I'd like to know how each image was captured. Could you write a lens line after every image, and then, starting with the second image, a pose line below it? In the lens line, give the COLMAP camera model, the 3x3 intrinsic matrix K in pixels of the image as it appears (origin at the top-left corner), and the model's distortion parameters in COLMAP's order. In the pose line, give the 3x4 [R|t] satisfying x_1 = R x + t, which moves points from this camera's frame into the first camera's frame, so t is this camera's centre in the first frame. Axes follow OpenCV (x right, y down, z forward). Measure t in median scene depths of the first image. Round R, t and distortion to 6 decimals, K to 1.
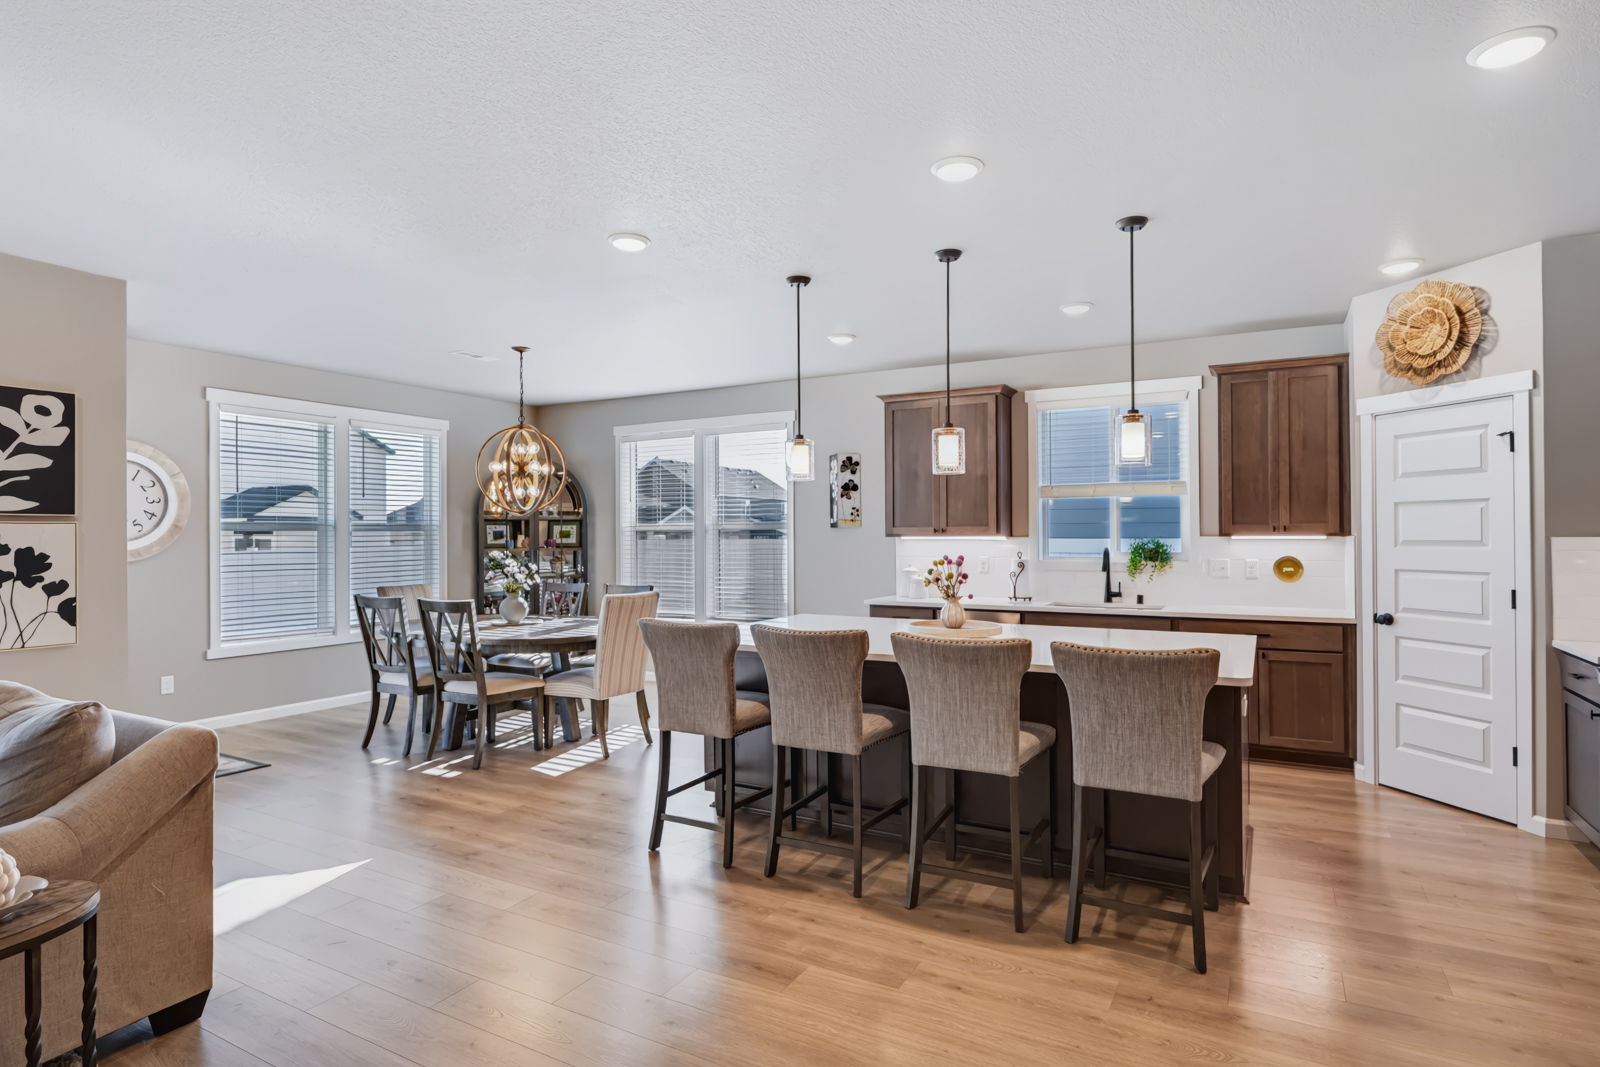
lens RADIAL K [[846.3, 0, 796.9], [0, 846.3, 523.3], [0, 0, 1]] dist [-0.004025, 0.001262]
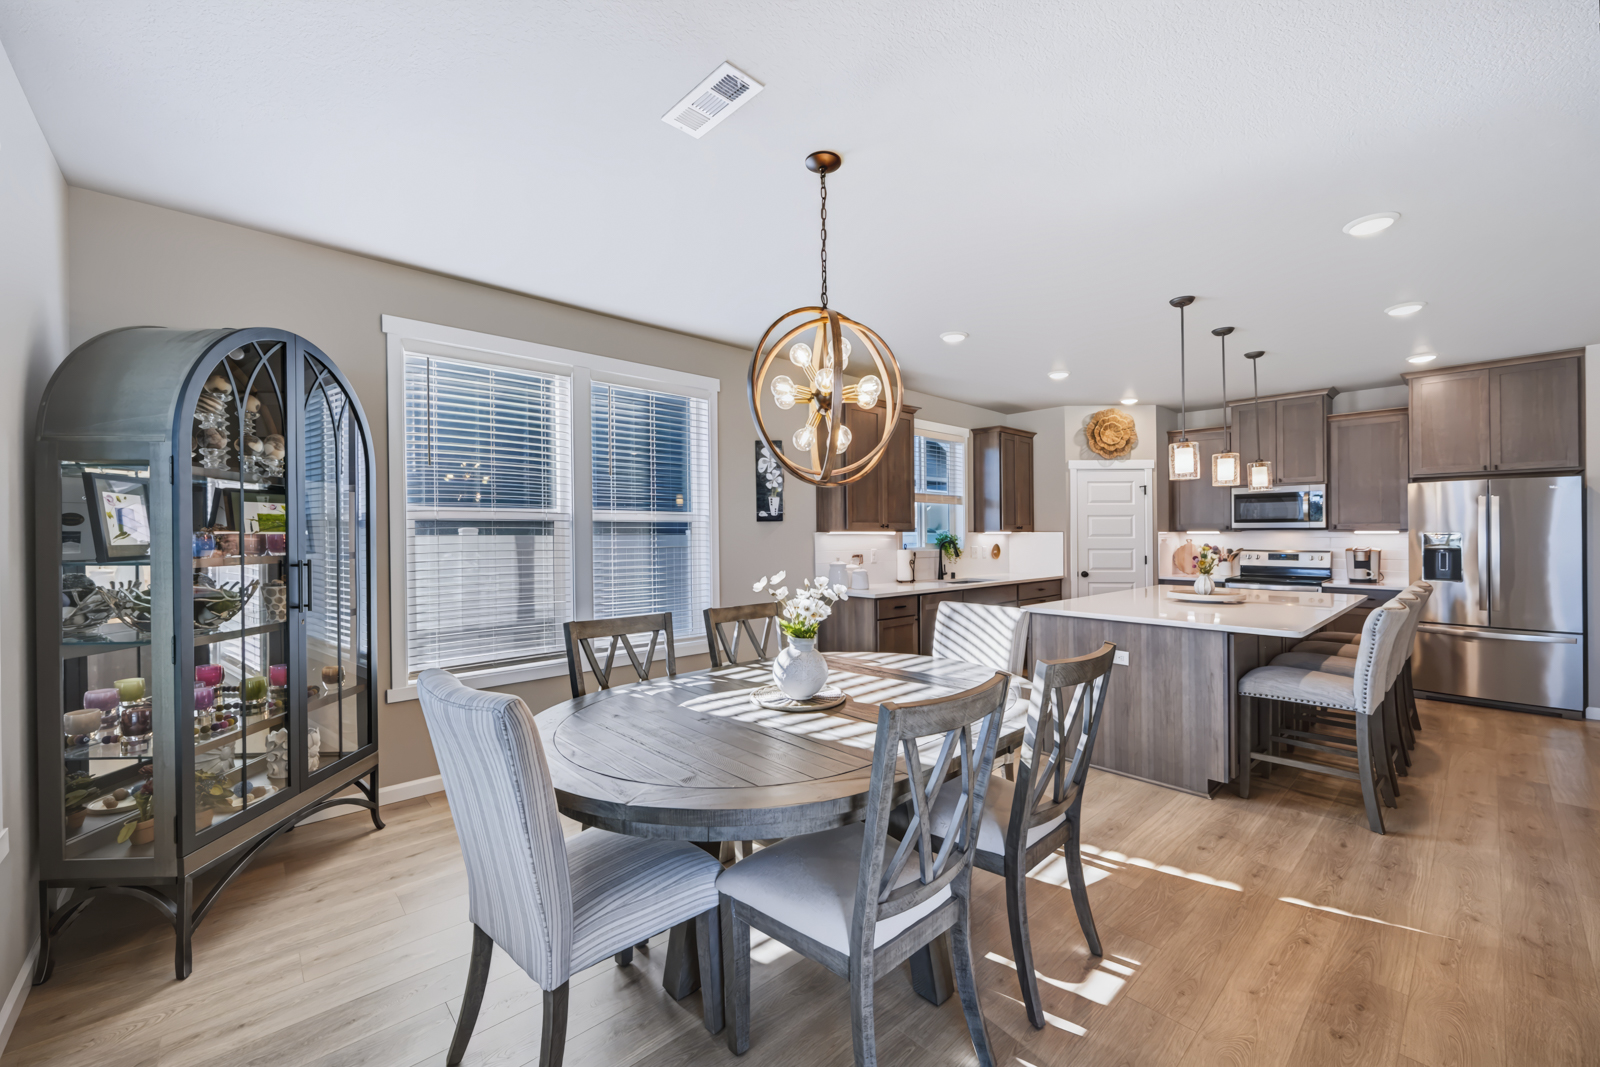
lens RADIAL K [[647.8, 0, 794.2], [0, 647.8, 532.7], [0, 0, 1]] dist [0.001919, 0.000121]
pose [[0.294368, 0.003951, 0.955684, -0.781935], [-0.013593, 0.999908, 0.000053, 0.021546], [-0.955596, -0.013006, 0.294394, 1.000655]]
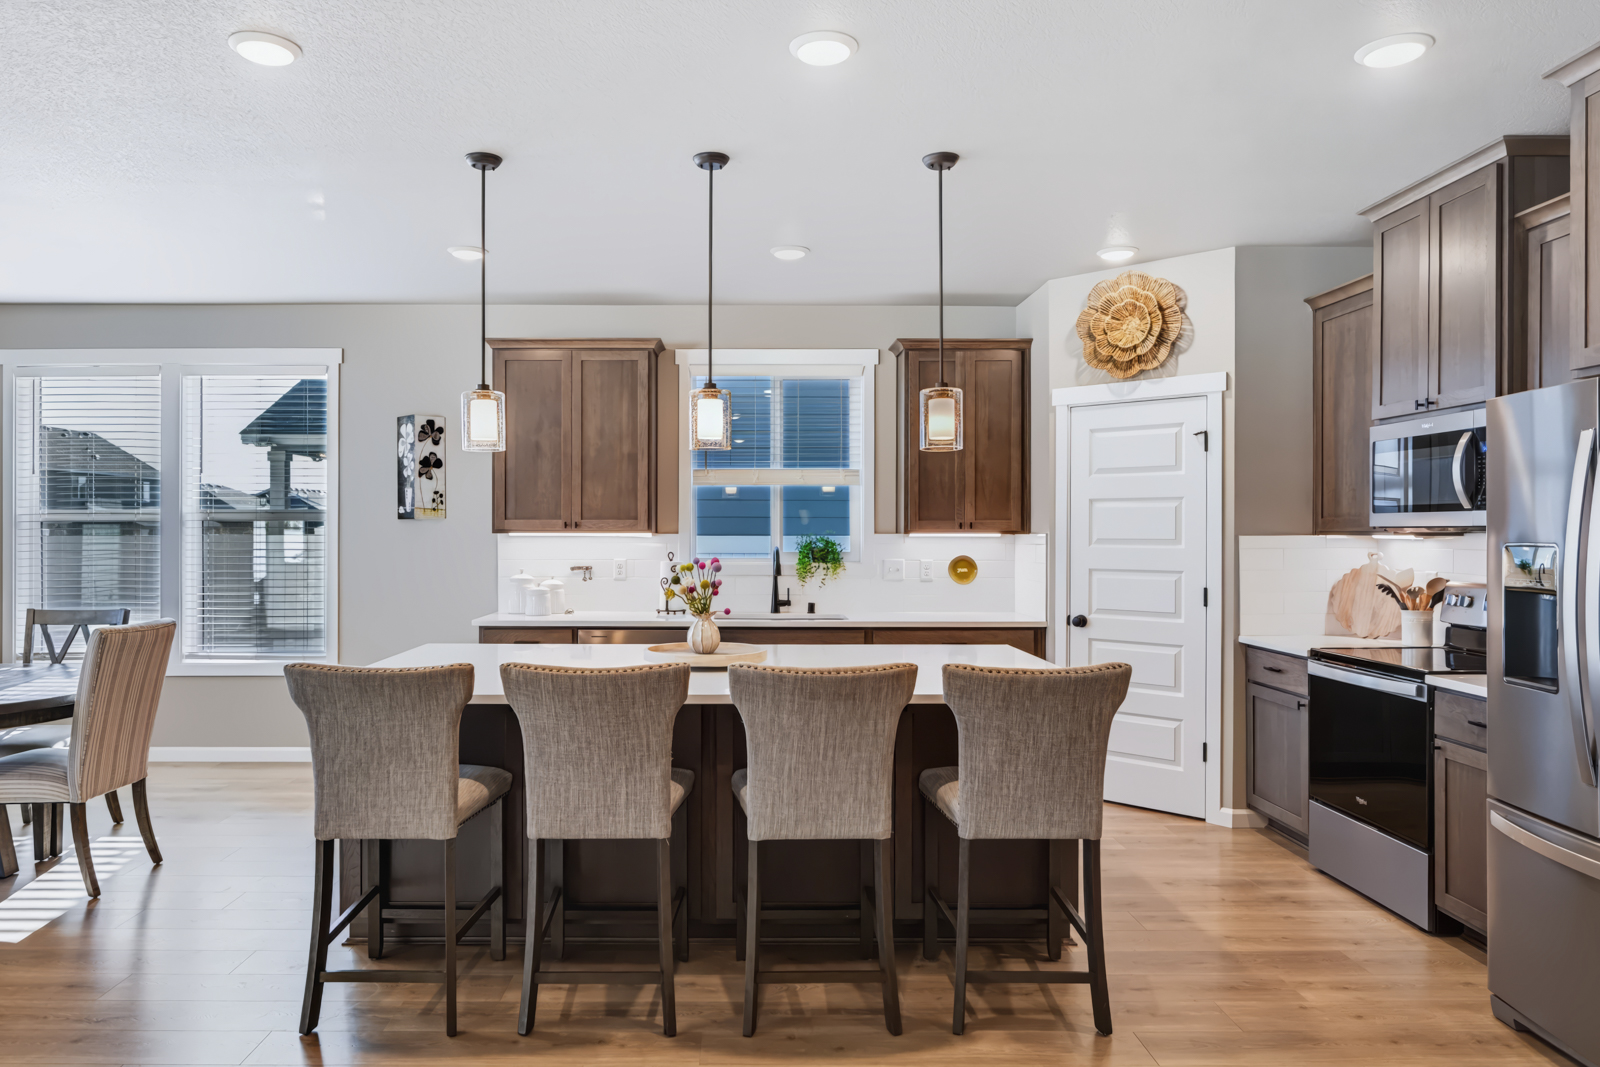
lens RADIAL K [[1069.7, 0, 741.1], [0, 1069.7, 525.8], [0, 0, 1]] dist [-0.002779, 0.001743]
pose [[0.874769, 0.007206, 0.484487, -0.186528], [-0.011762, 0.999911, 0.006365, 0.002029], [-0.484398, -0.011267, 0.874775, 0.107722]]
